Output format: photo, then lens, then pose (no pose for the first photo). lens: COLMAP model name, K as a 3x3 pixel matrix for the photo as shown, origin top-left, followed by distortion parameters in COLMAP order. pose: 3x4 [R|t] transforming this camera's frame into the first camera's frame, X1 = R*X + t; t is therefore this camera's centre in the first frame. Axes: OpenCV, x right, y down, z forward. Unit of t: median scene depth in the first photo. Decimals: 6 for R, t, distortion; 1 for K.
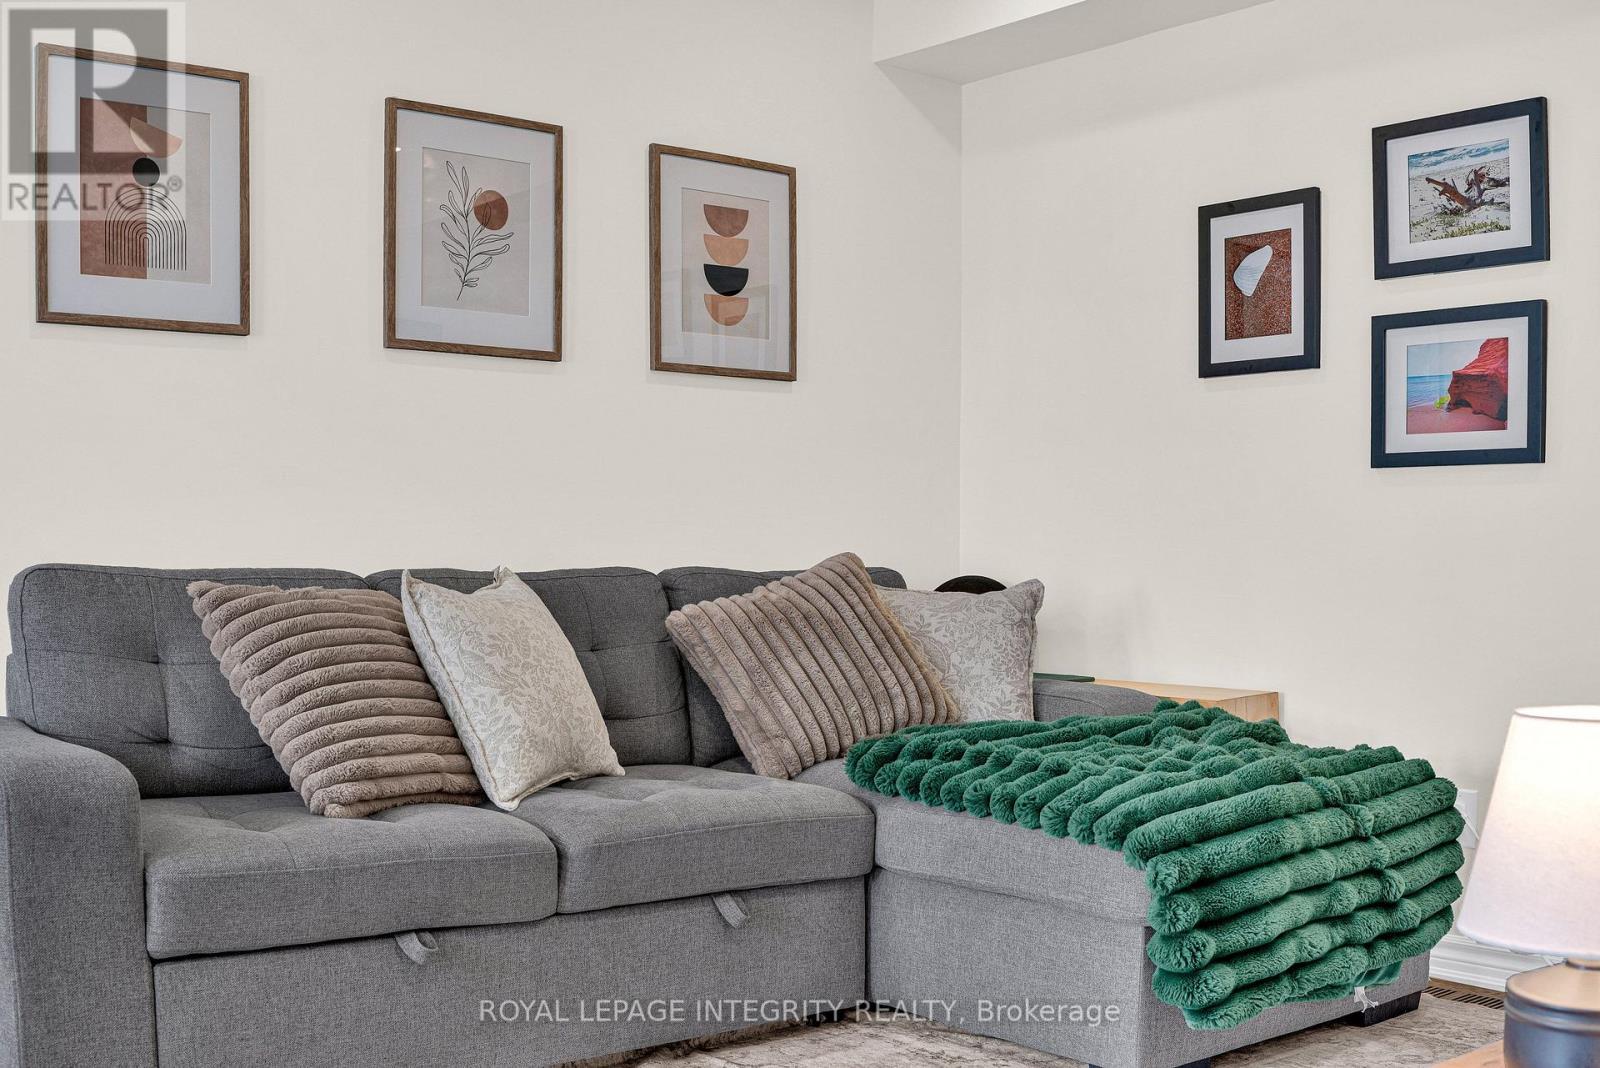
lens RADIAL K [[1825.1, 0, 843.5], [0, 1825.1, 627.7], [0, 0, 1]] dist [-0.094822, 0.000000]
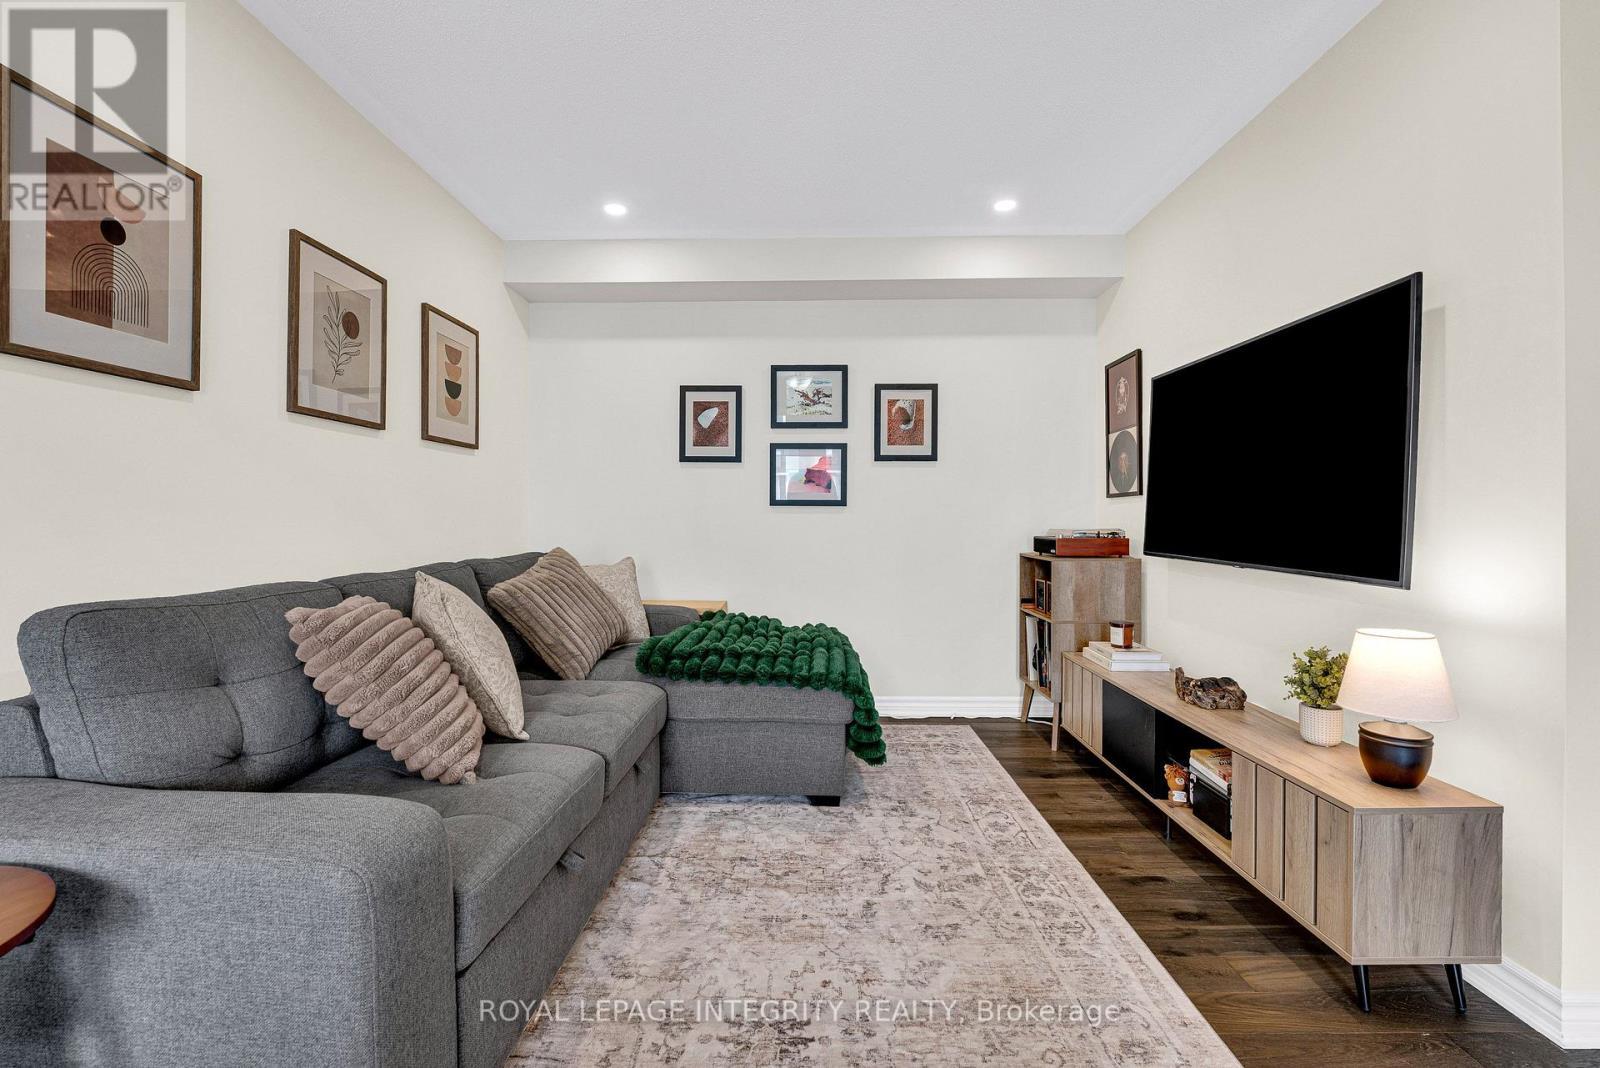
lens RADIAL K [[678.7, 0, 790.0], [0, 678.7, 511.1], [0, 0, 1]] dist [-0.016162, 0.001073]
pose [[0.670175, 0.004371, 0.742190, -0.379223], [0.028921, 0.999069, -0.031998, -0.052985], [-0.741640, 0.042909, 0.669425, 0.388216]]
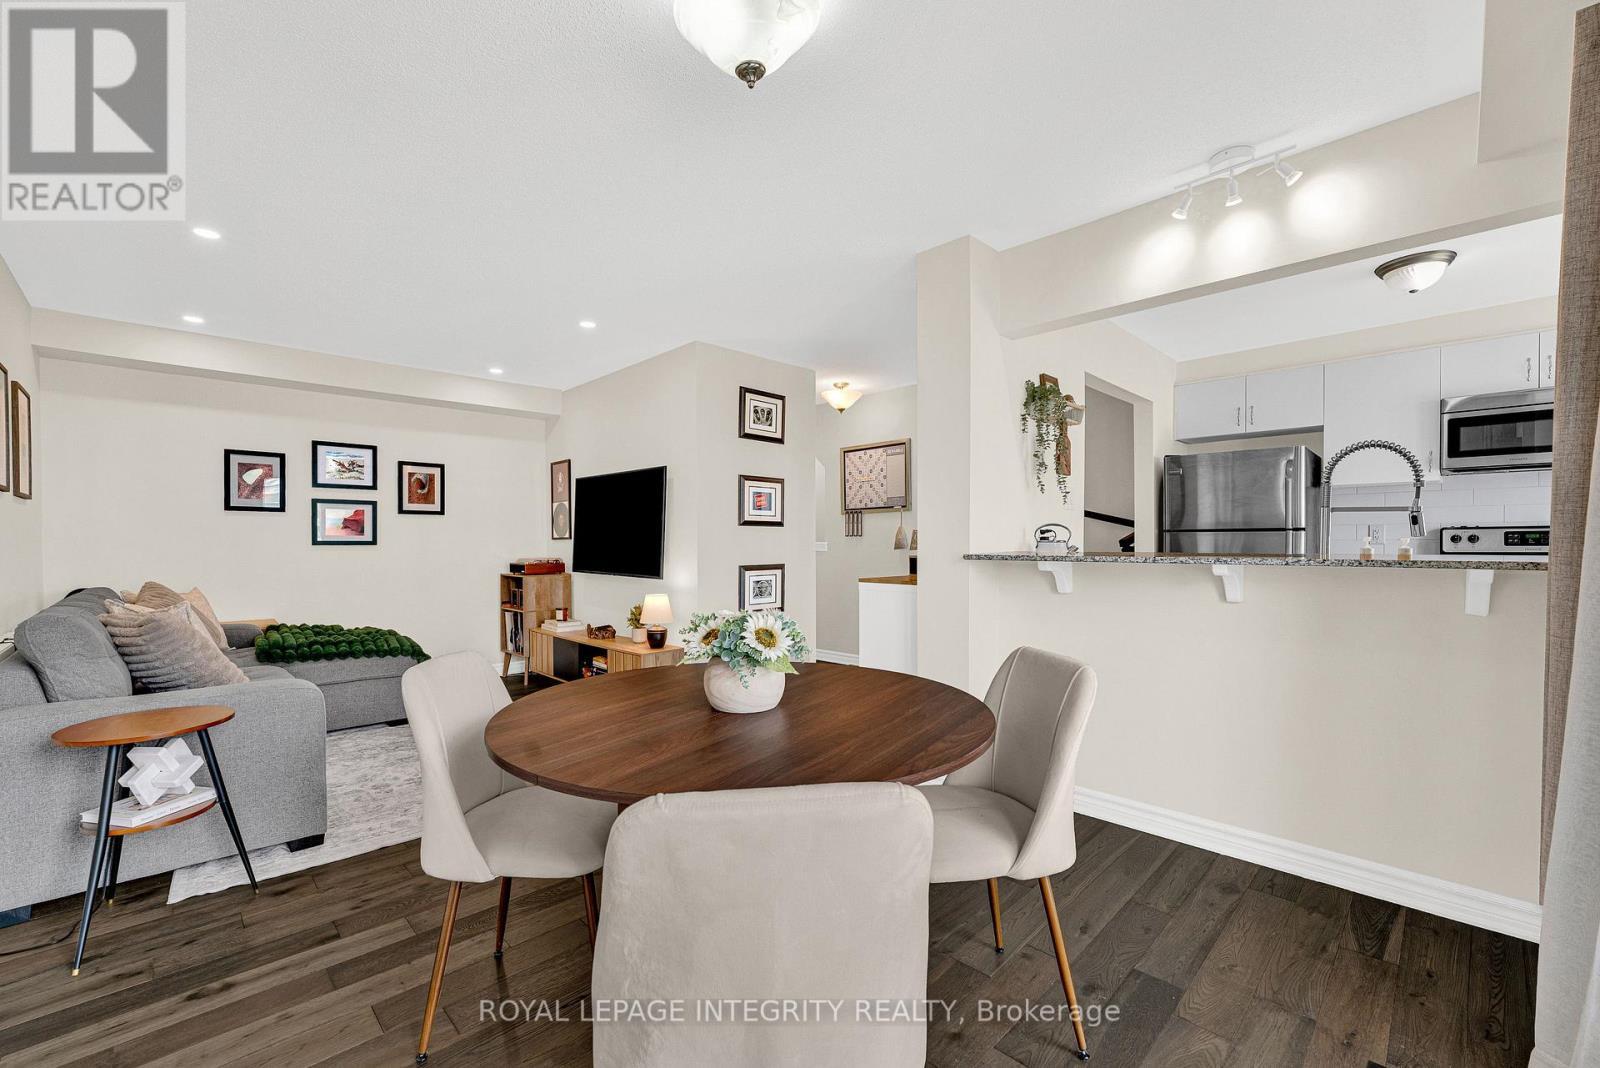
lens RADIAL K [[678.7, 0, 791.2], [0, 678.7, 556.3], [0, 0, 1]] dist [-0.016162, 0.001073]
pose [[-0.063582, -0.024270, 0.997681, -1.007211], [0.040105, 0.998835, 0.026854, -0.069021], [-0.997170, 0.041720, -0.062535, 0.230425]]
